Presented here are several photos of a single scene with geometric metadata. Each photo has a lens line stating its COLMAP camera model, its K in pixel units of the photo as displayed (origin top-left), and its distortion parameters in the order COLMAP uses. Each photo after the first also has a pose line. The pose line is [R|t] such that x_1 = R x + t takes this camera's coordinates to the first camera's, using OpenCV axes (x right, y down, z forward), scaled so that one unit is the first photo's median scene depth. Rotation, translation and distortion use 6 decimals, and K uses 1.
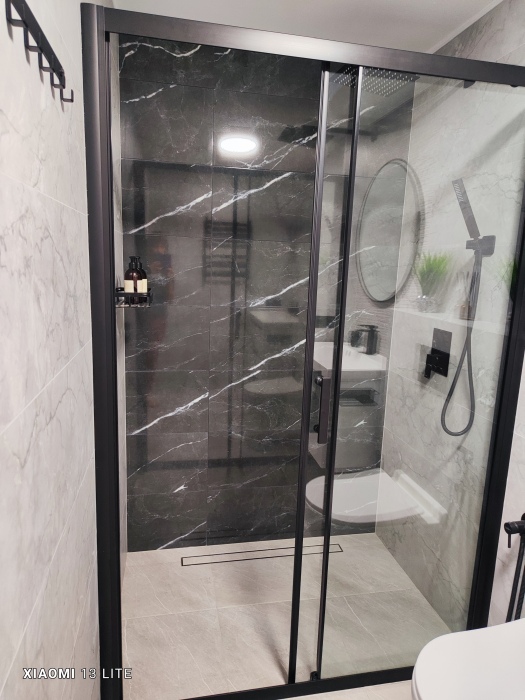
lens RADIAL K [[469.0, 0, 262.4], [0, 469.0, 350.7], [0, 0, 1]] dist [0.025759, -0.014074]
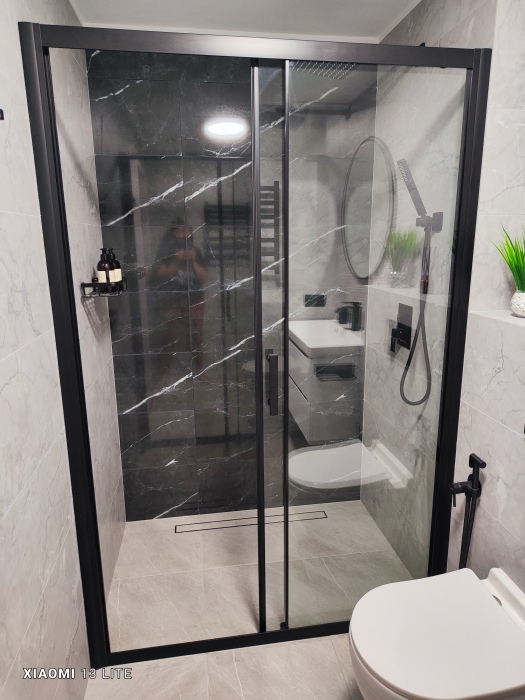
lens RADIAL K [[469.0, 0, 263.3], [0, 469.0, 350.5], [0, 0, 1]] dist [0.025759, -0.014074]
pose [[0.997919, -0.036427, -0.053201, 0.119107], [0.038715, 0.998340, 0.042634, 0.000510], [0.051560, -0.044605, 0.997673, -0.056369]]
